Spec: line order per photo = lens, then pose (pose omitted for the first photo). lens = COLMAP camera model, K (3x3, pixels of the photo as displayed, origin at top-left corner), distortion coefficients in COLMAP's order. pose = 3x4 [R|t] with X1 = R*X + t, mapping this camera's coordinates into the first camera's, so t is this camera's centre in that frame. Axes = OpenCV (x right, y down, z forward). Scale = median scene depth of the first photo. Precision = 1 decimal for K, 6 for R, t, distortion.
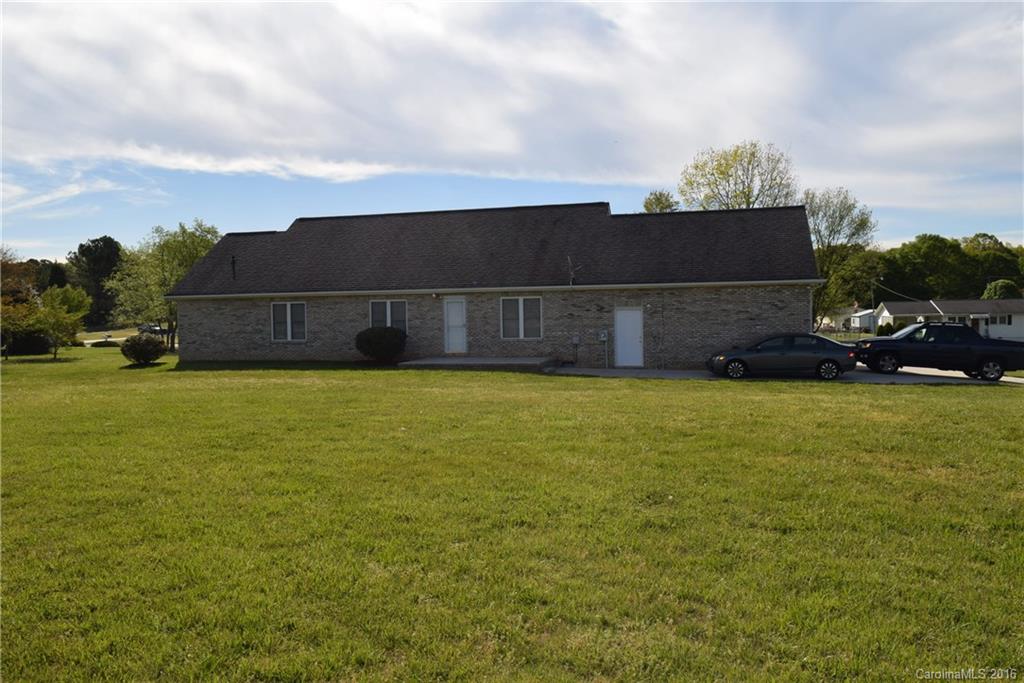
lens RADIAL K [[799.6, 0, 512.0], [0, 799.6, 341.5], [0, 0, 1]] dist [-0.013621, -0.003278]
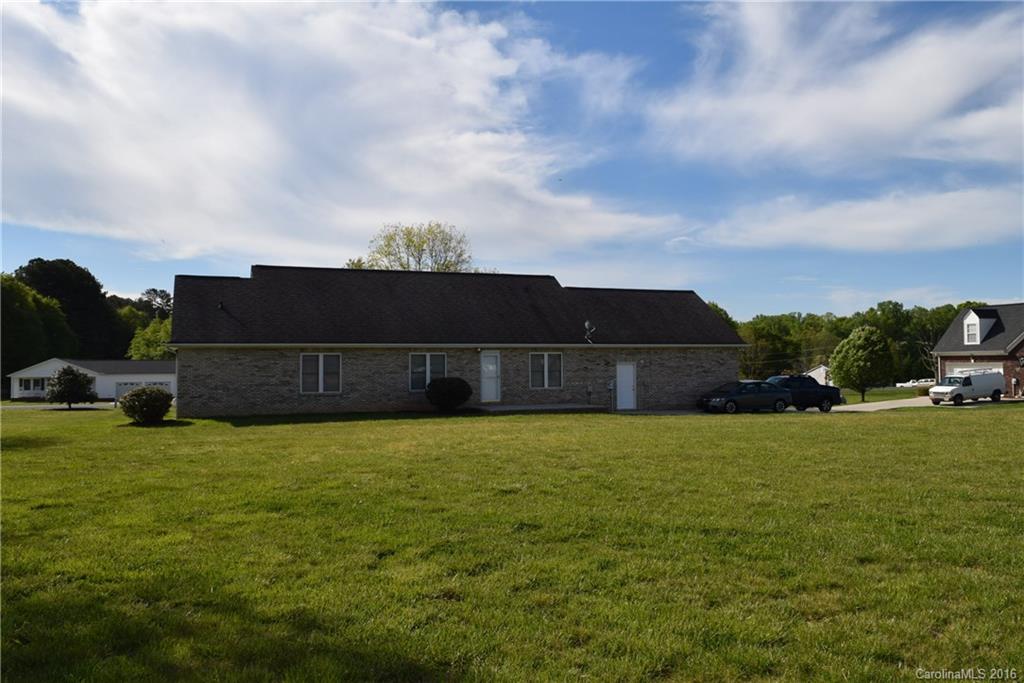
lens RADIAL K [[799.6, 0, 512.0], [0, 799.6, 341.5], [0, 0, 1]] dist [-0.013621, -0.003278]
pose [[0.803488, 0.029045, 0.594613, -0.712651], [0.018610, 0.997096, -0.073852, 0.013651], [-0.595031, 0.070405, 0.800613, 0.084636]]
